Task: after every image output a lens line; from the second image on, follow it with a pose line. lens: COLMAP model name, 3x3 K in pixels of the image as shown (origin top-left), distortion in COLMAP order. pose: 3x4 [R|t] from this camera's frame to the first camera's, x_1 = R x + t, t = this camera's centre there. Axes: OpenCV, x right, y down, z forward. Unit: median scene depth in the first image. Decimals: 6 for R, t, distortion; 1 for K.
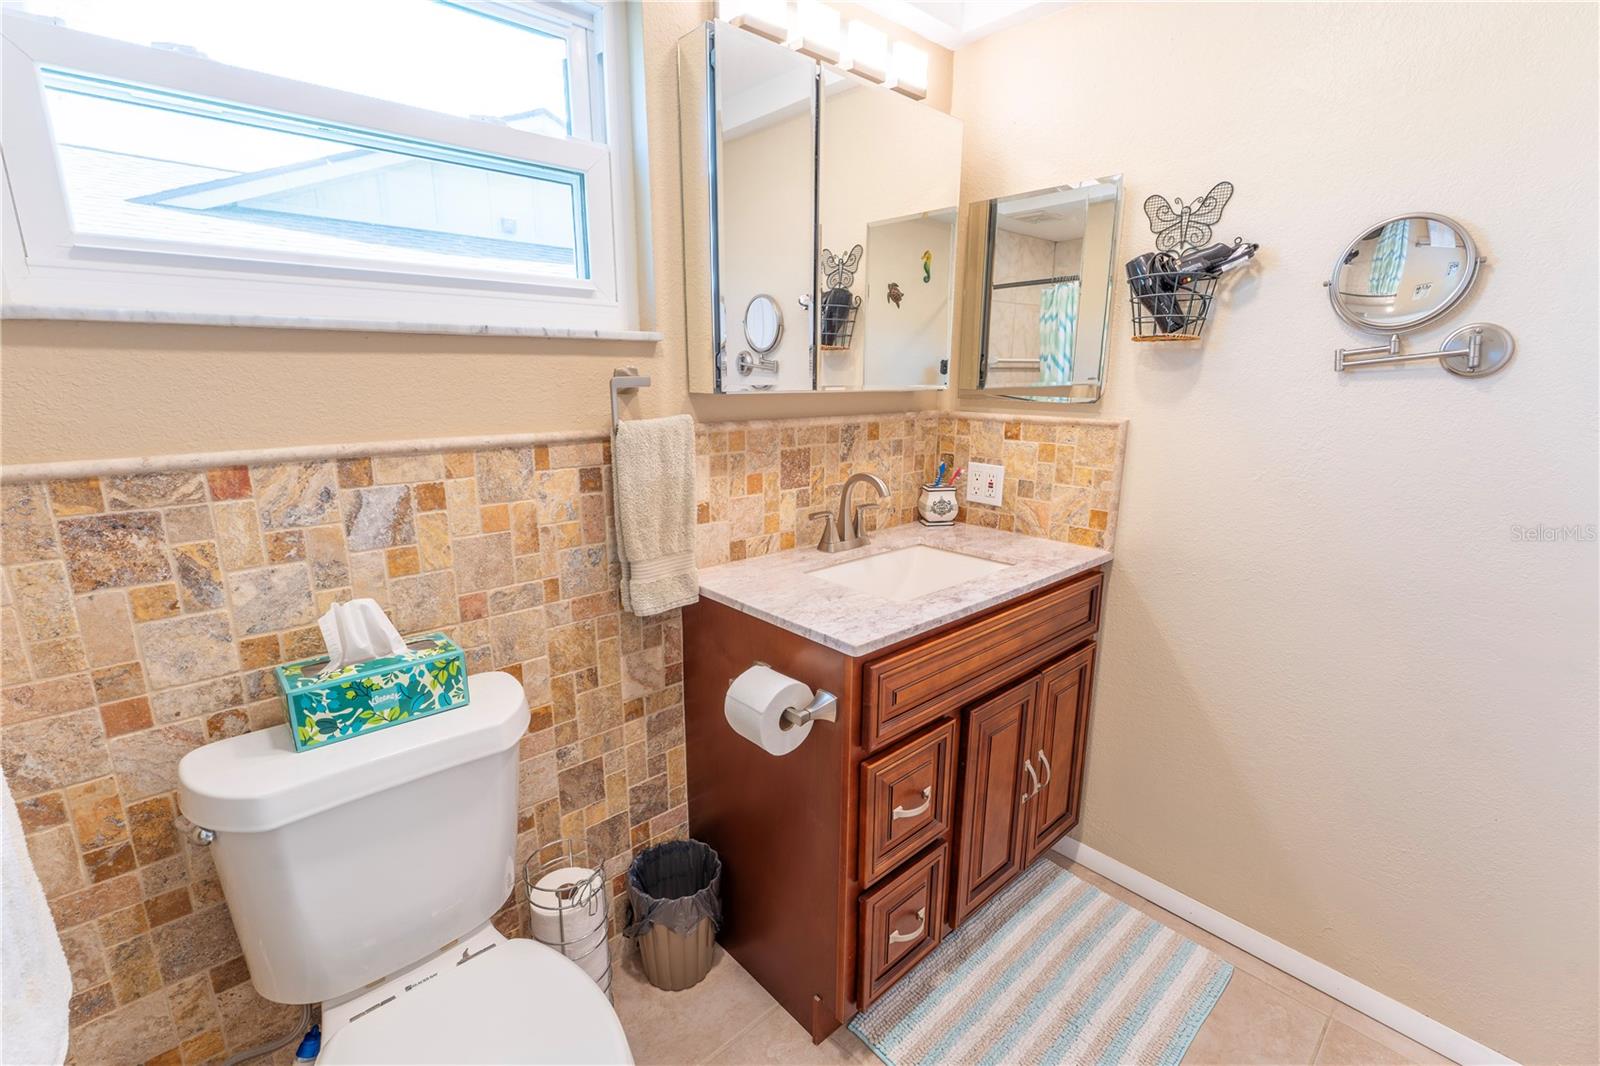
lens RADIAL K [[701.1, 0, 800.0], [0, 701.1, 533.0], [0, 0, 1]] dist [-0.000770, -0.000233]
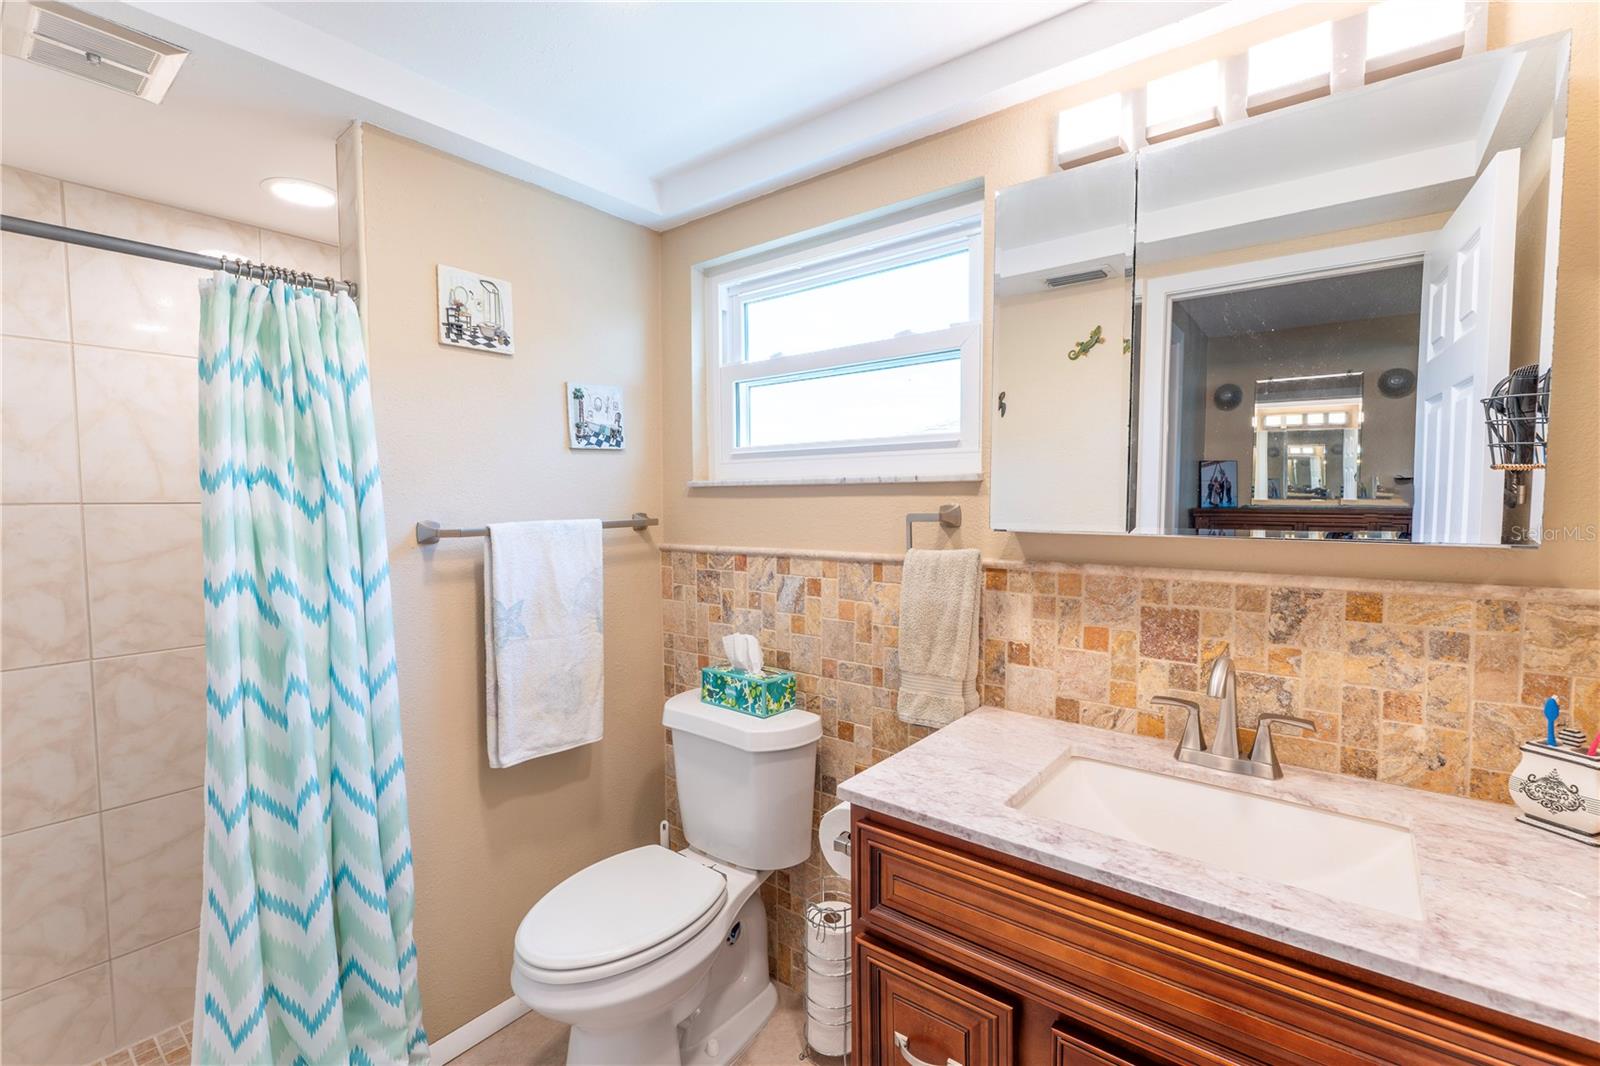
lens RADIAL K [[701.1, 0, 800.0], [0, 701.1, 533.0], [0, 0, 1]] dist [-0.000770, -0.000233]
pose [[0.162194, 0.042604, -0.985839, 0.911044], [-0.217516, 0.976036, 0.006394, -0.158300], [0.962486, 0.213398, 0.167575, 0.635678]]
